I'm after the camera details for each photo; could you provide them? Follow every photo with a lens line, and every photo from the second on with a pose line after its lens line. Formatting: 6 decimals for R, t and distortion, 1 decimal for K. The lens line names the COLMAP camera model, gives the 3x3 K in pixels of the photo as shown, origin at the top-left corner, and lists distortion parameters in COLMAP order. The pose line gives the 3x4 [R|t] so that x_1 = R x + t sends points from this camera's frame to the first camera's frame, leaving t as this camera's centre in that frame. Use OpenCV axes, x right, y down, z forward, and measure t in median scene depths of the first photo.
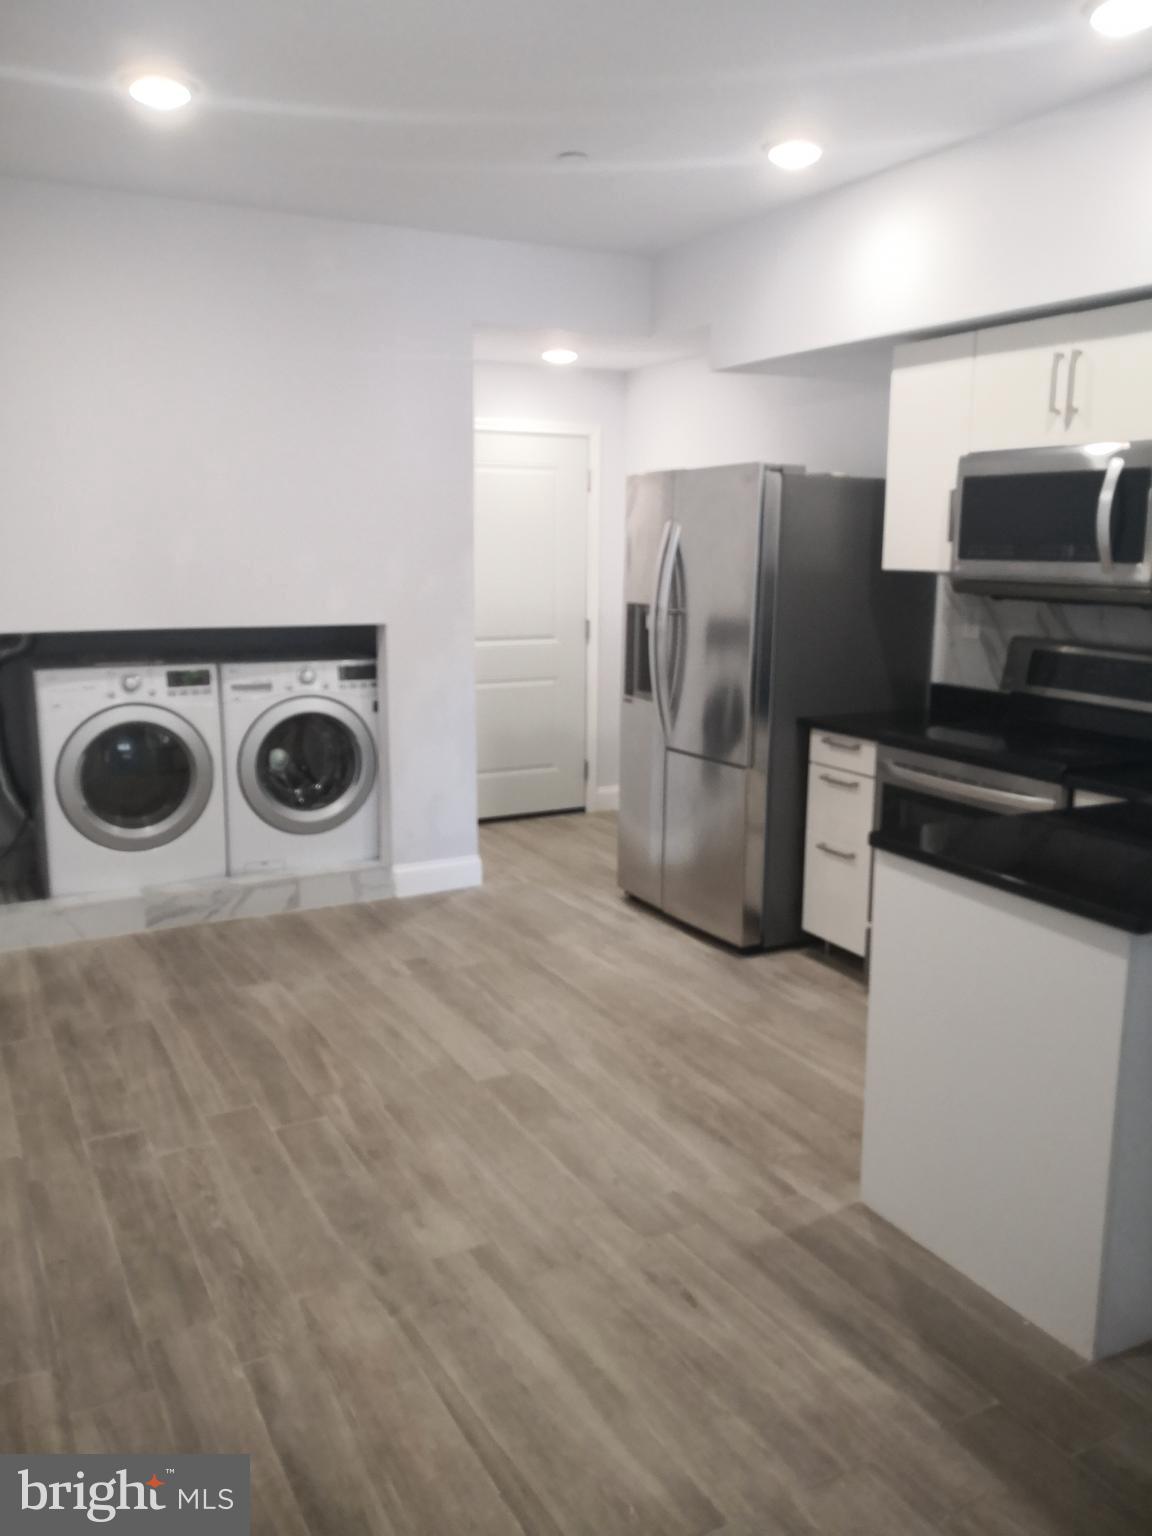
lens RADIAL K [[1247.7, 0, 577.3], [0, 1247.7, 762.0], [0, 0, 1]] dist [0.001985, -0.002583]
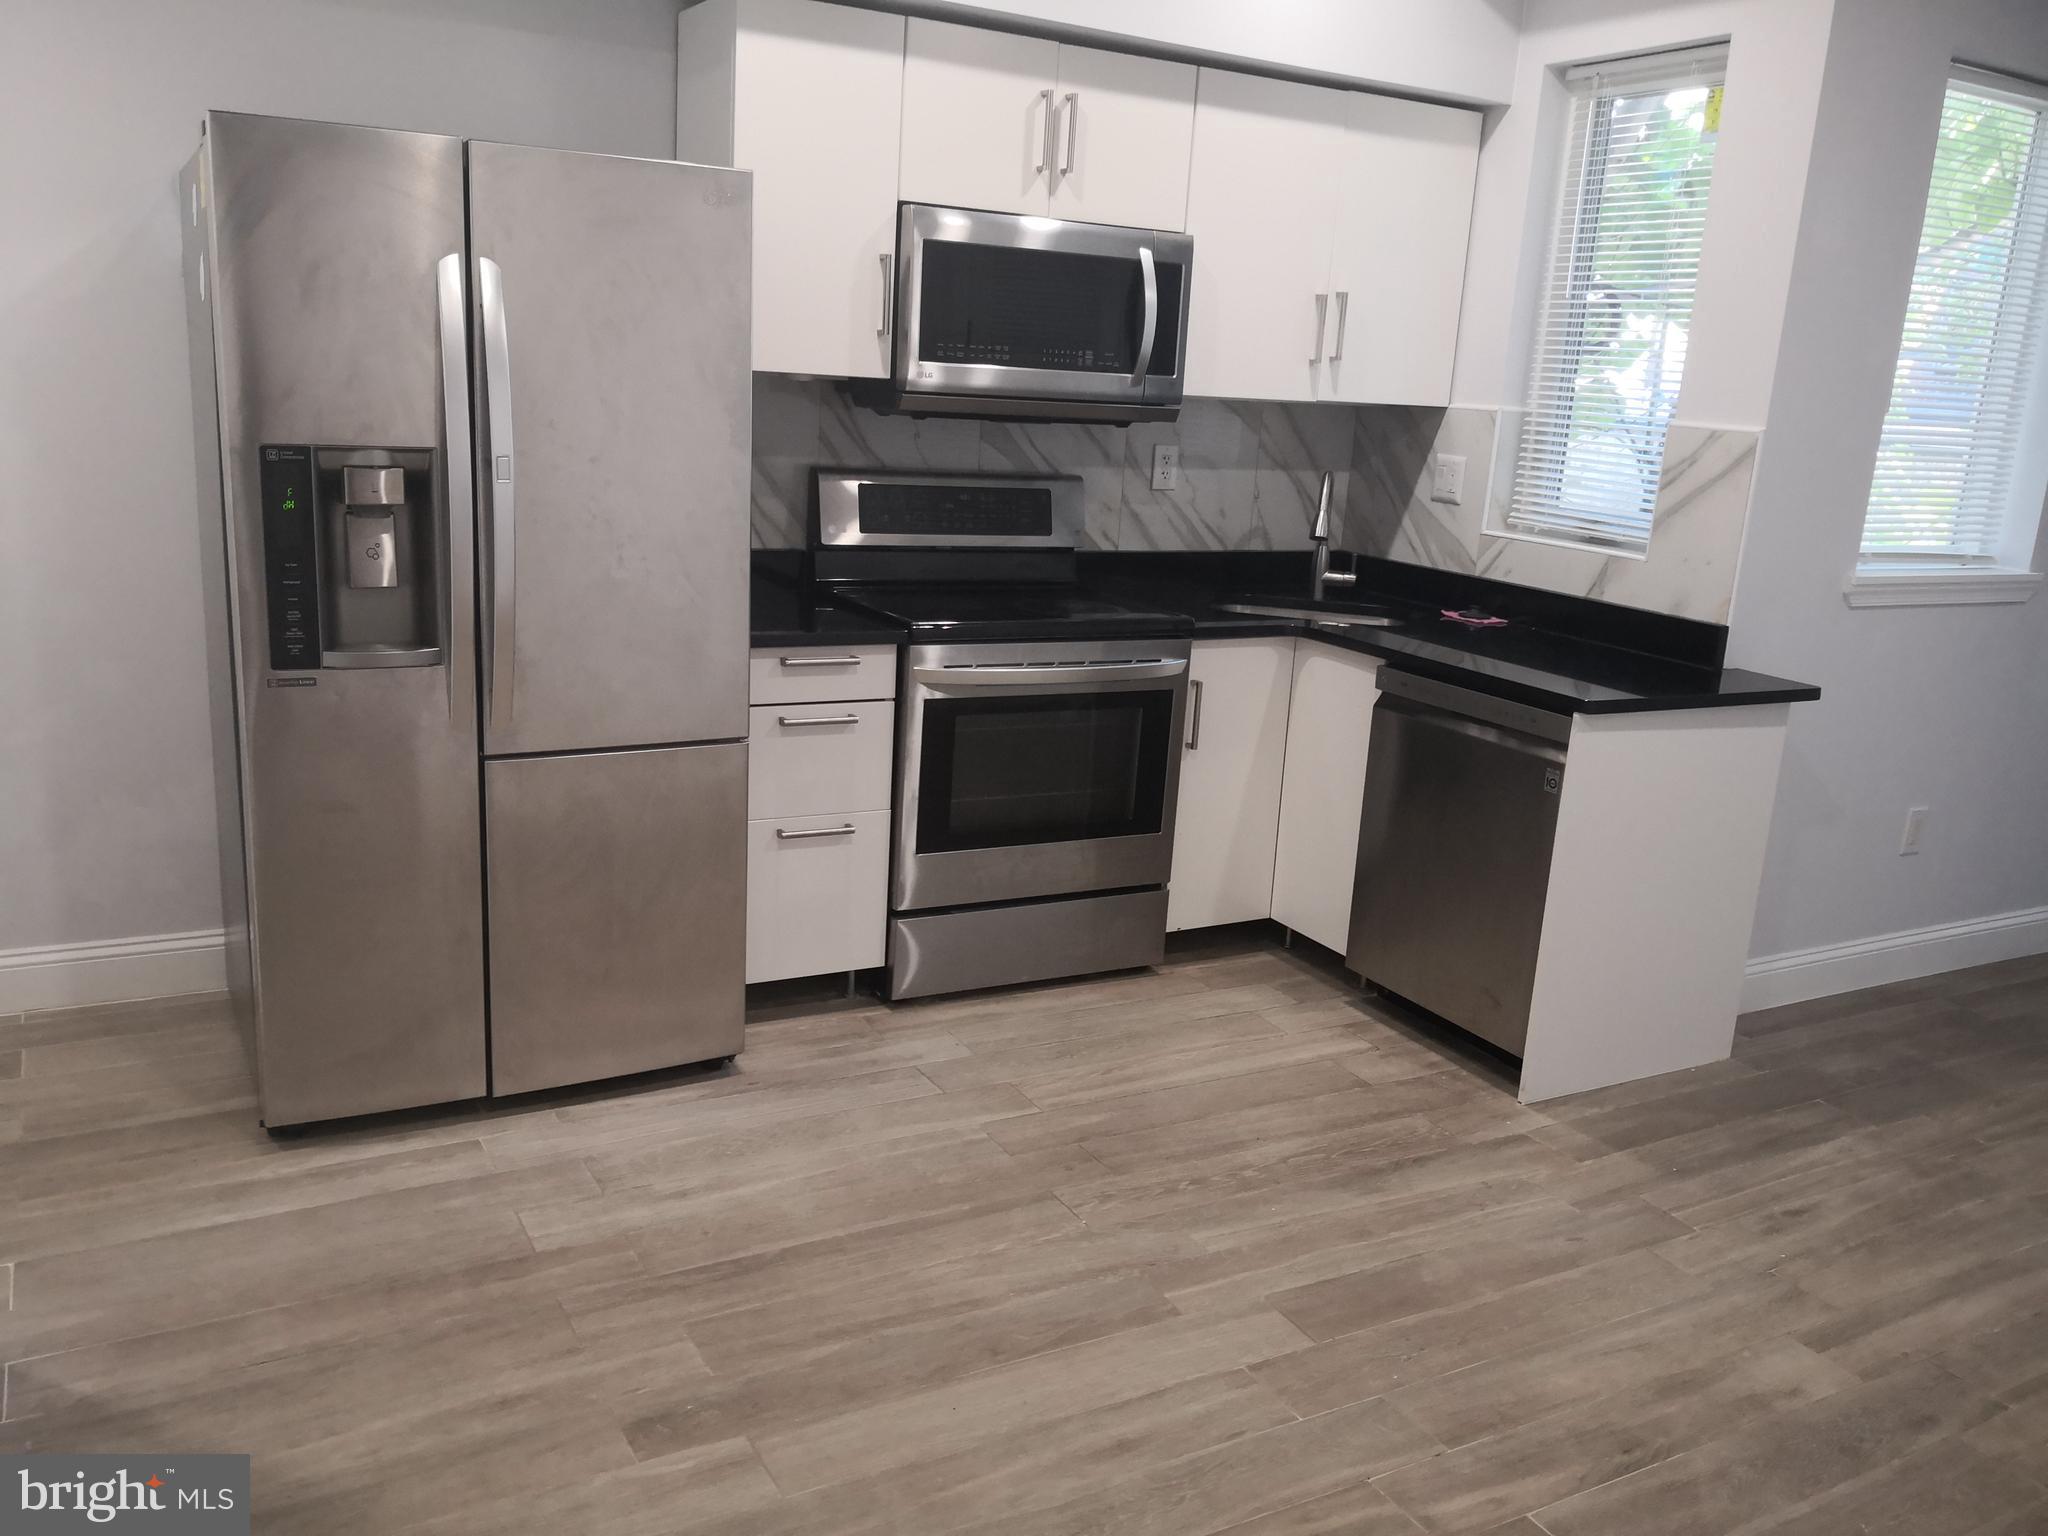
lens RADIAL K [[1663.6, 0, 1026.1], [0, 1663.6, 779.7], [0, 0, 1]] dist [0.001985, -0.002583]
pose [[-0.012755, -0.267660, 0.963429, -0.773175], [0.114417, 0.956788, 0.267330, -0.216486], [-0.993351, 0.113642, 0.018421, 1.138700]]
